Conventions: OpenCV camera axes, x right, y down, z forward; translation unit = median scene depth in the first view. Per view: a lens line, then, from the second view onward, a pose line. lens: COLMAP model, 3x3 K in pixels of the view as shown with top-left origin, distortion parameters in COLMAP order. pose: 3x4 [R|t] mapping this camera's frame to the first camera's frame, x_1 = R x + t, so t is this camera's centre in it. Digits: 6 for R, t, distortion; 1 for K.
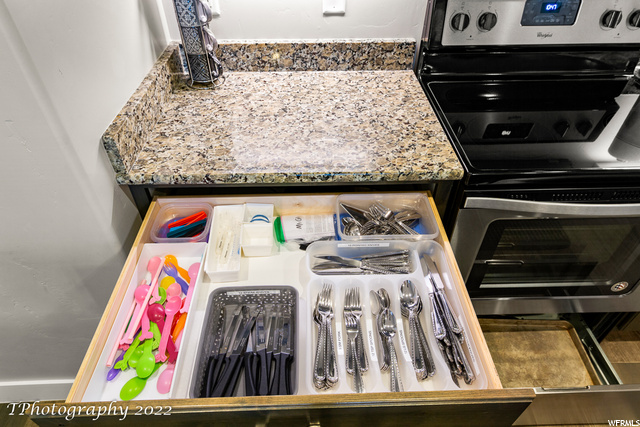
lens RADIAL K [[399.7, 0, 320.0], [0, 399.7, 213.5], [0, 0, 1]] dist [-0.000121, 0.000471]
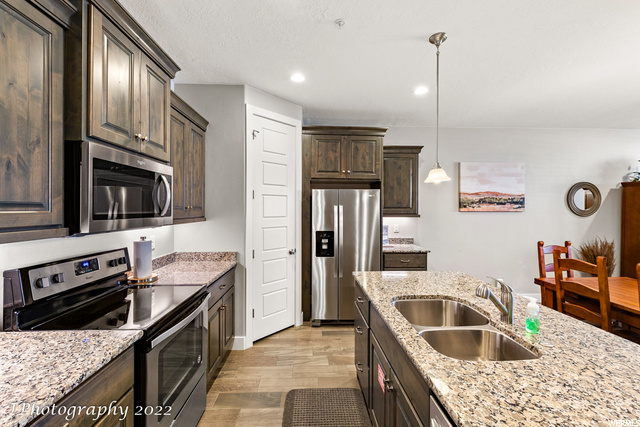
lens RADIAL K [[274.8, 0, 320.0], [0, 274.8, 213.5], [0, 0, 1]] dist [0.000529, -0.000059]
pose [[-0.013732, -0.012055, 0.999833, -0.695331], [0.665951, 0.745775, 0.018139, 0.009392], [-0.745869, 0.666089, -0.002213, 0.034308]]
